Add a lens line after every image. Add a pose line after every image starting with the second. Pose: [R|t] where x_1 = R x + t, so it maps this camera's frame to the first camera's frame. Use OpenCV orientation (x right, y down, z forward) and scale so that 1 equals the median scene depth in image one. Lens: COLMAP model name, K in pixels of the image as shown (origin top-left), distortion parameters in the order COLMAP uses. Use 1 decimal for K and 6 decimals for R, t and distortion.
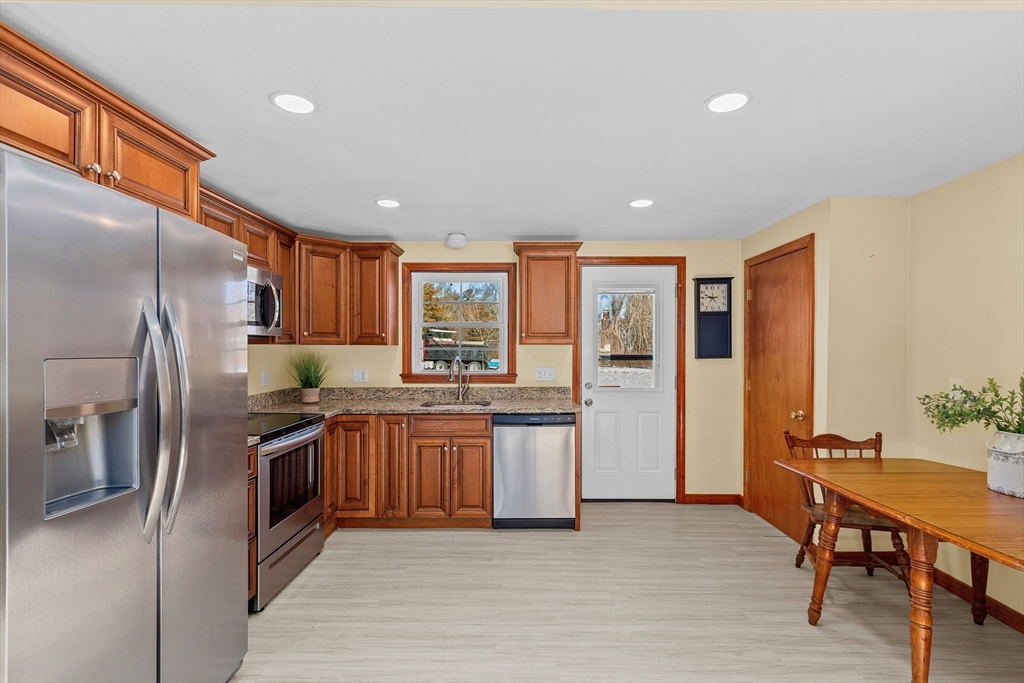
lens RADIAL K [[464.7, 0, 512.4], [0, 464.7, 352.5], [0, 0, 1]] dist [0.013836, -0.000168]
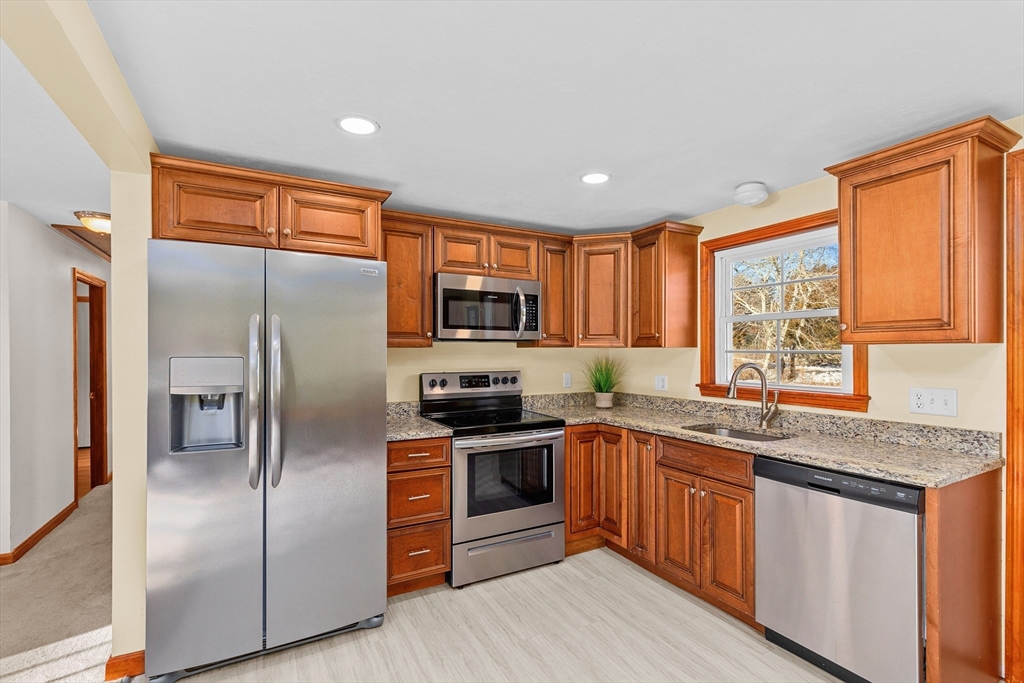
lens RADIAL K [[464.7, 0, 512.4], [0, 464.7, 352.5], [0, 0, 1]] dist [0.013836, -0.000168]
pose [[0.499794, 0.001704, -0.866142, 0.317716], [-0.006962, 0.999974, -0.002050, -0.003248], [0.866116, 0.007055, 0.499793, 0.367563]]
